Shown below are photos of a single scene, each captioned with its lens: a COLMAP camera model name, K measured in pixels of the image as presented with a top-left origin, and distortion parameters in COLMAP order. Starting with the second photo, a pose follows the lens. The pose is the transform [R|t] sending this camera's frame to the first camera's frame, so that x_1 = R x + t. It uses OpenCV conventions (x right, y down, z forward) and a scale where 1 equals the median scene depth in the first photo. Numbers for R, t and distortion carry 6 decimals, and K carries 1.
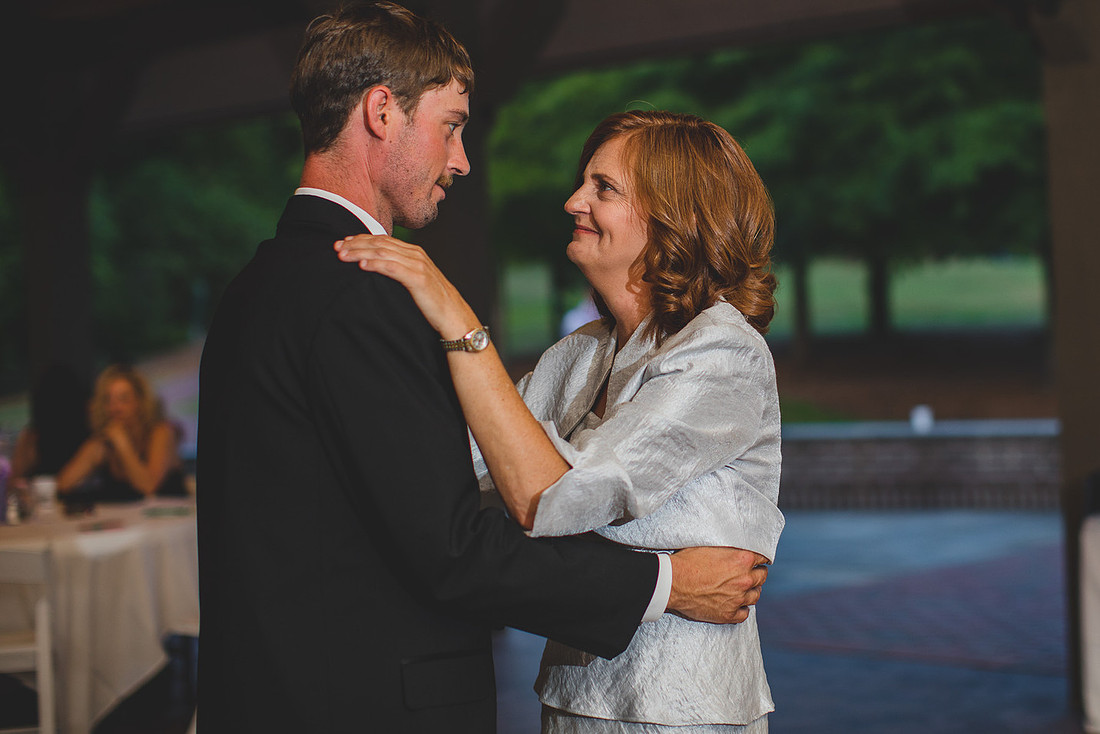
lens RADIAL K [[2210.2, 0, 553.1], [0, 2210.2, 366.1], [0, 0, 1]] dist [-0.114661, 0.000000]
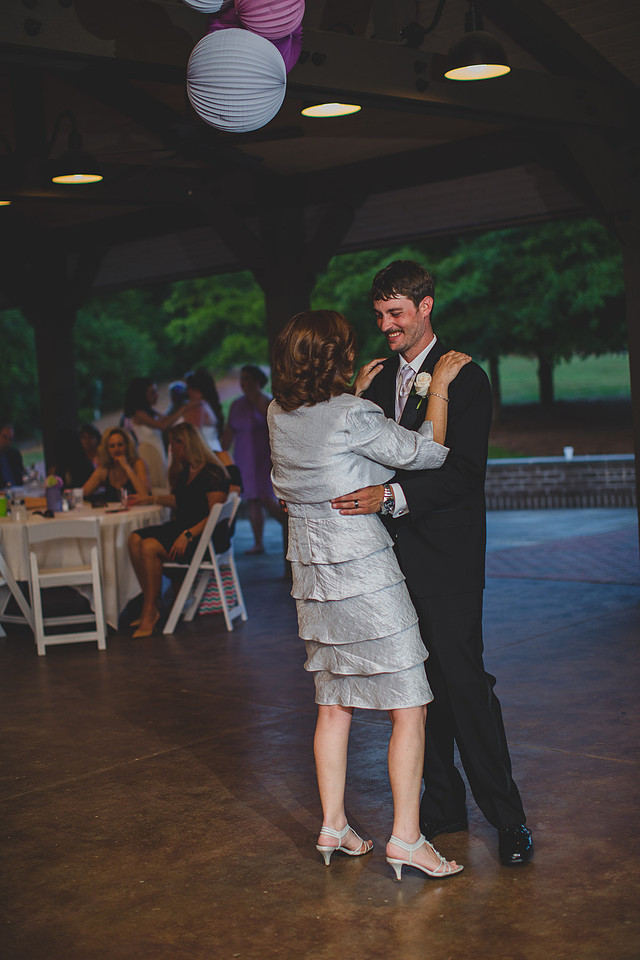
lens RADIAL K [[1928.9, 0, 316.9], [0, 1928.9, 483.1], [0, 0, 1]] dist [-0.114661, 0.000000]
pose [[0.999658, -0.023707, 0.011010, -0.038735], [0.023504, 0.999557, 0.018254, 0.017012], [-0.011437, -0.017989, 0.999773, -0.460309]]
